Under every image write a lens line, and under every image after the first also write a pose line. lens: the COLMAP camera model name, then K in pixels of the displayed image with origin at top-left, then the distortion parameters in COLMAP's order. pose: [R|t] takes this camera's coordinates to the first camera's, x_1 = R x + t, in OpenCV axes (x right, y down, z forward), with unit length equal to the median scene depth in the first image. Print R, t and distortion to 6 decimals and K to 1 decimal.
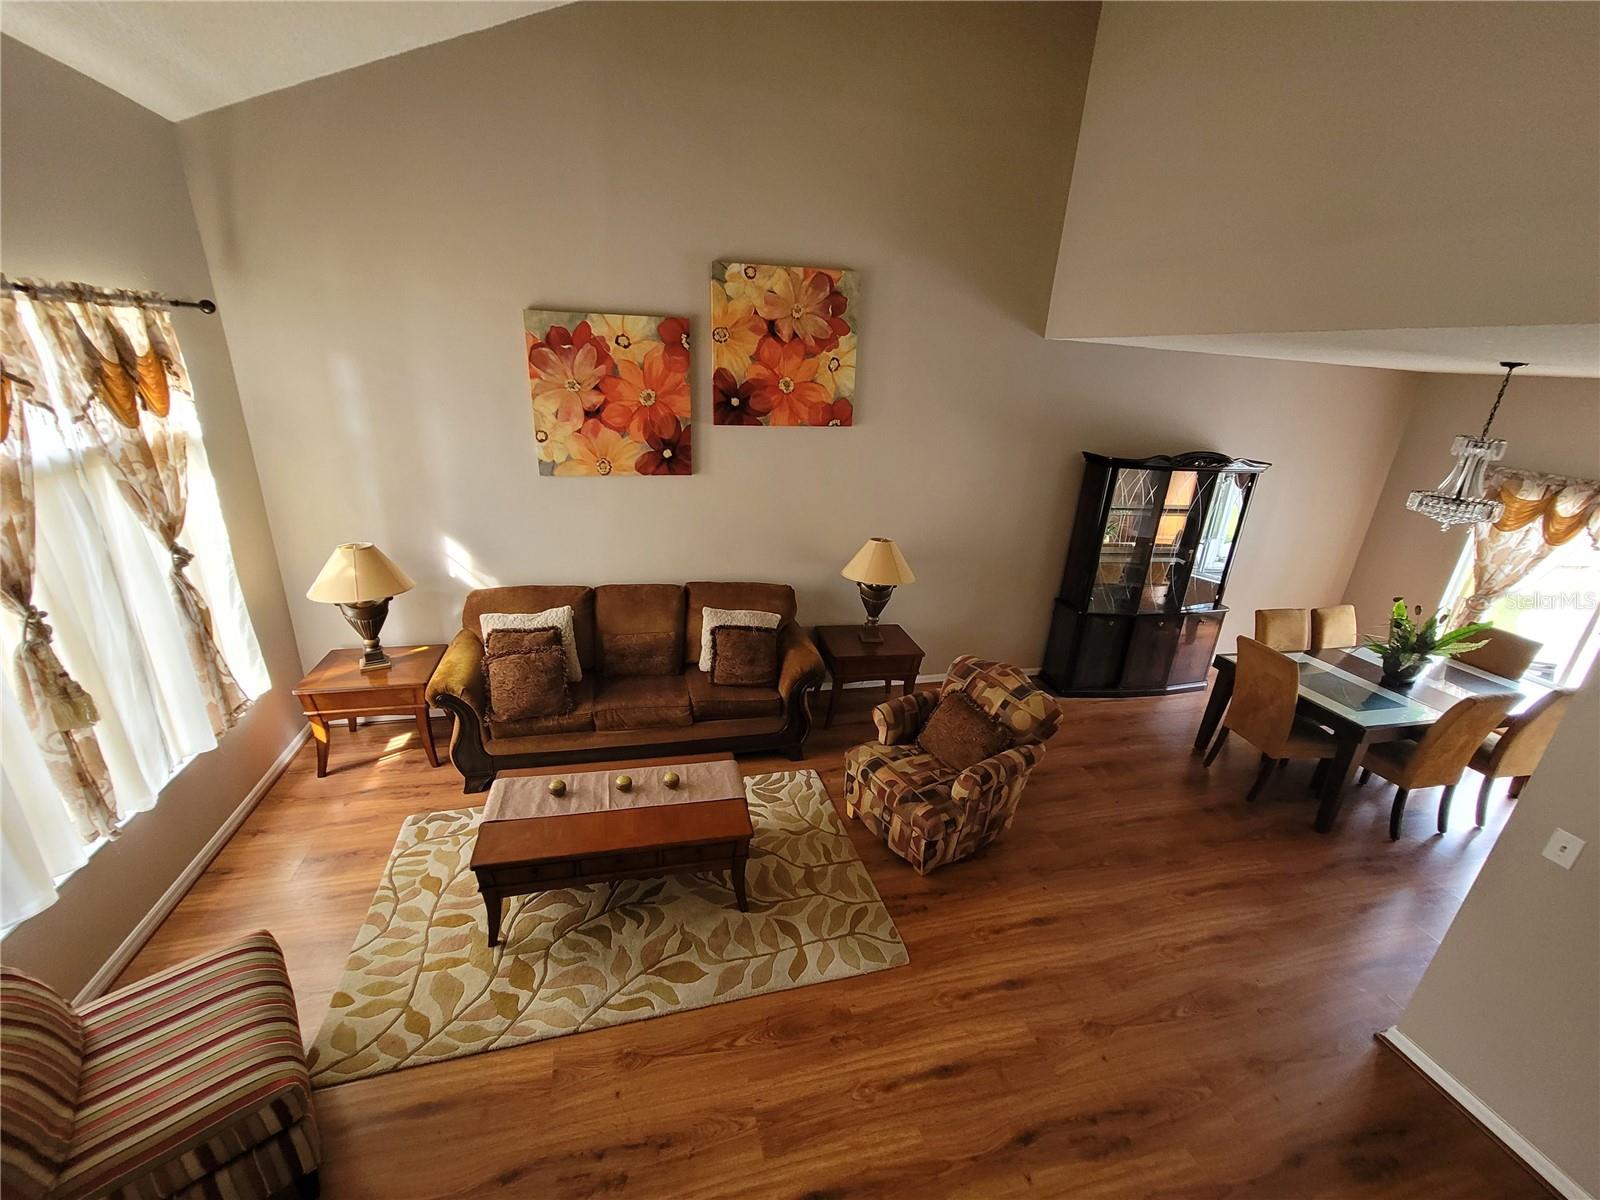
lens RADIAL K [[655.1, 0, 802.0], [0, 655.1, 612.1], [0, 0, 1]] dist [-0.008788, 0.003123]
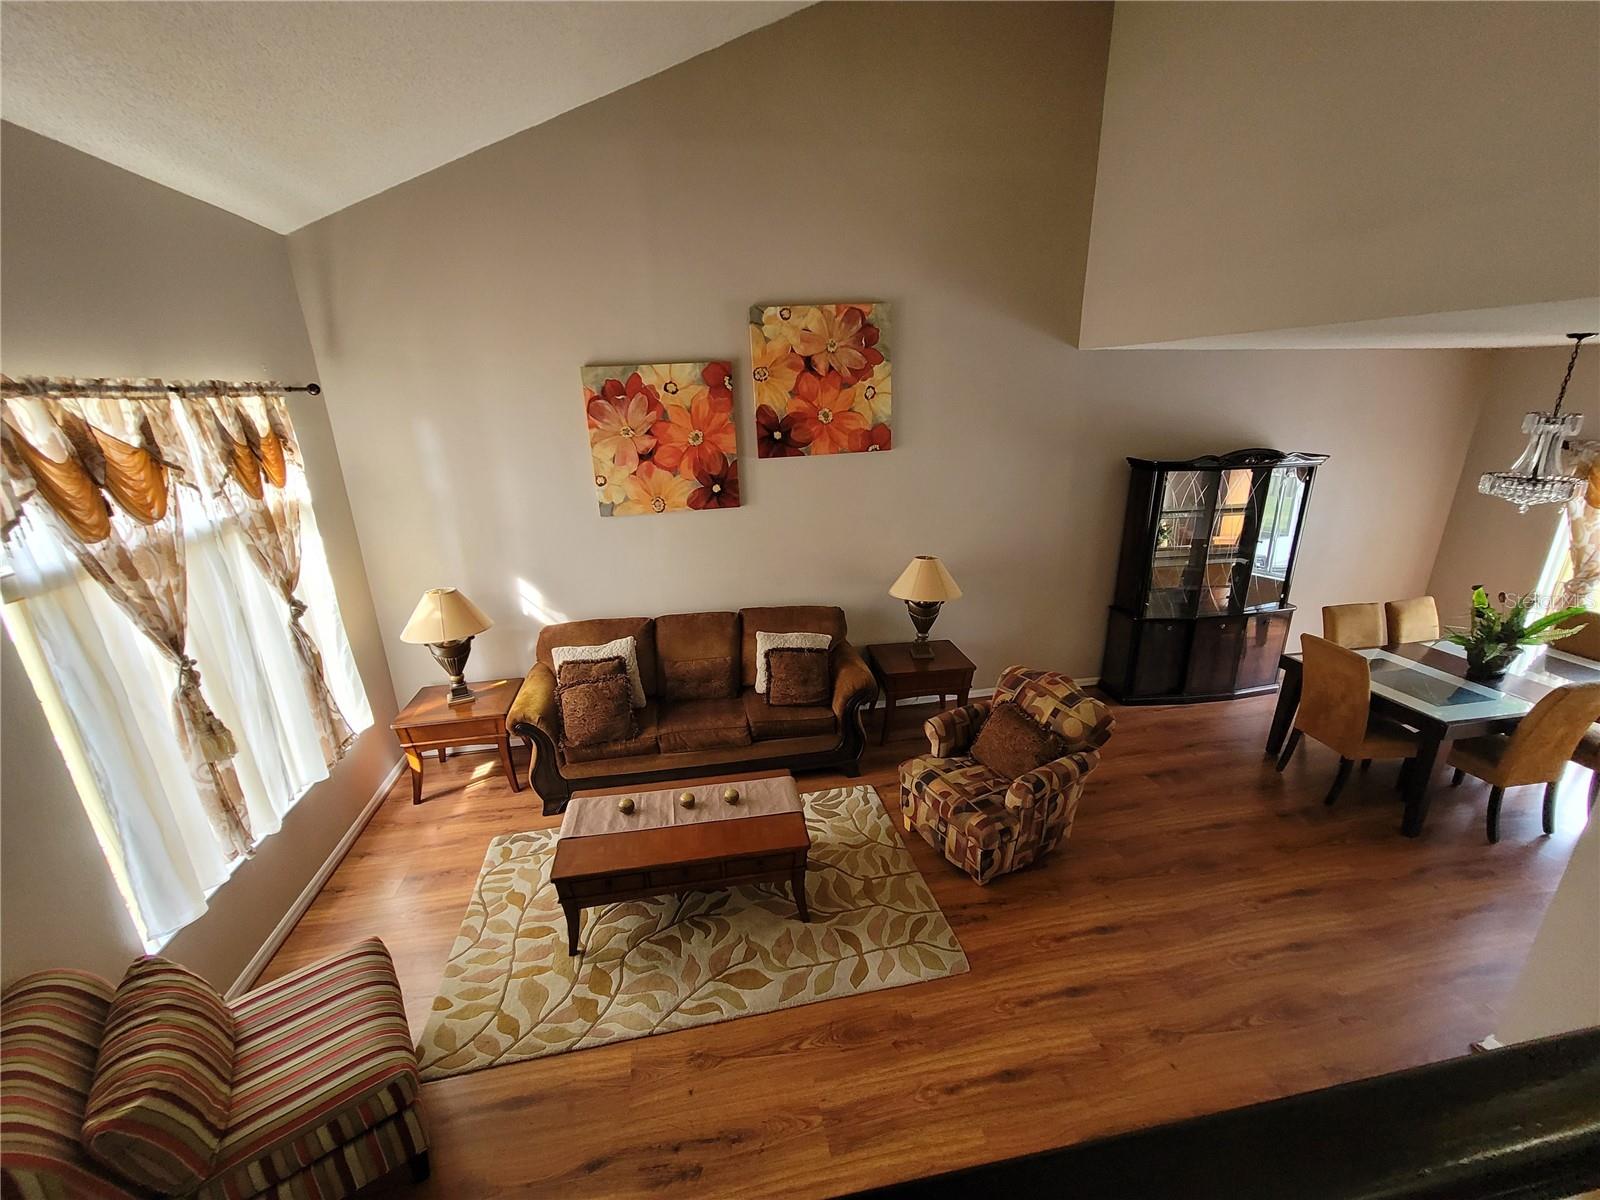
lens RADIAL K [[655.1, 0, 801.8], [0, 655.1, 611.2], [0, 0, 1]] dist [-0.008788, 0.003123]
pose [[0.994574, -0.051666, -0.090294, 0.018707], [0.048180, 0.998023, -0.040365, 0.006286], [0.092201, 0.035796, 0.995097, -0.038456]]
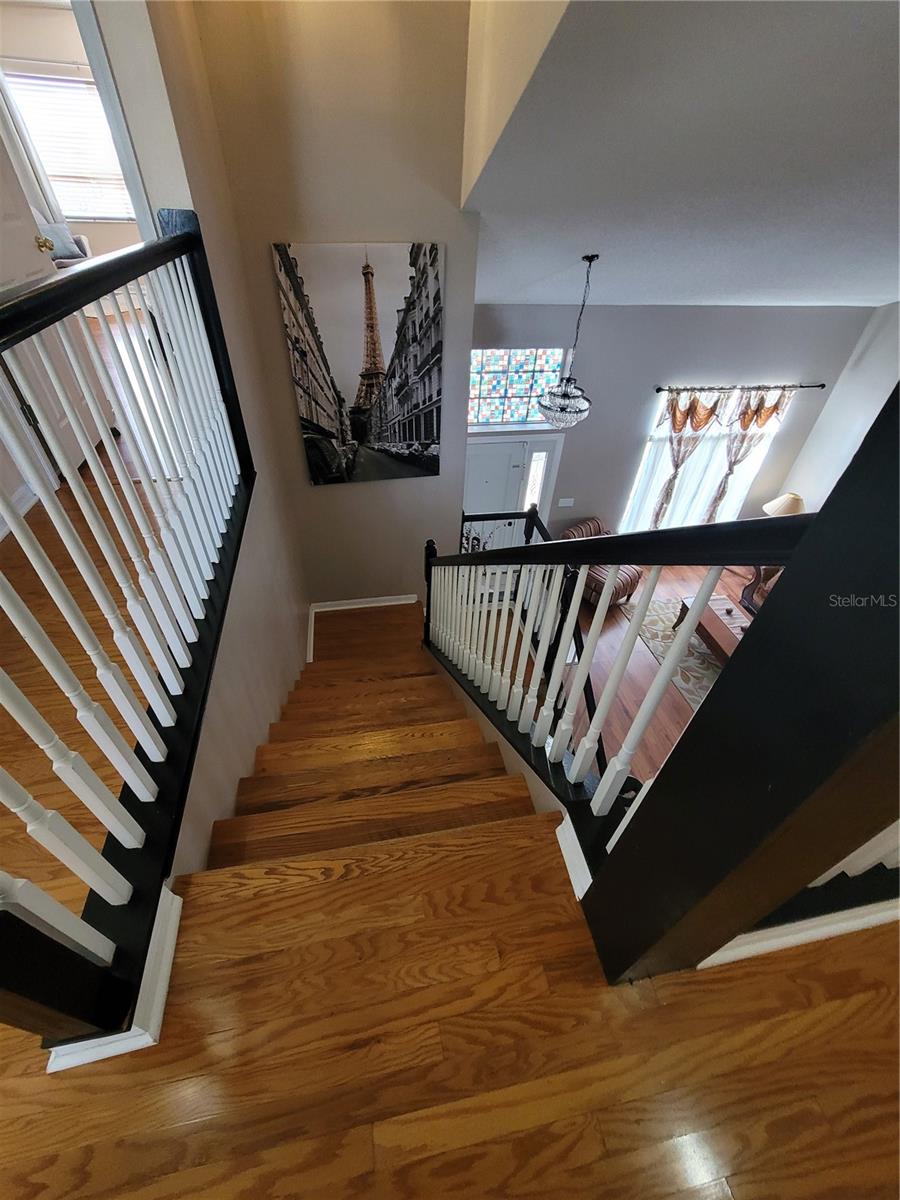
lens RADIAL K [[491.4, 0, 440.0], [0, 491.4, 600.0], [0, 0, 1]] dist [-0.008788, 0.003123]
pose [[-0.073619, 0.598336, -0.797856, 0.928054], [-0.388710, 0.719540, 0.575471, -0.321274], [0.918414, 0.352500, 0.179608, -0.293828]]
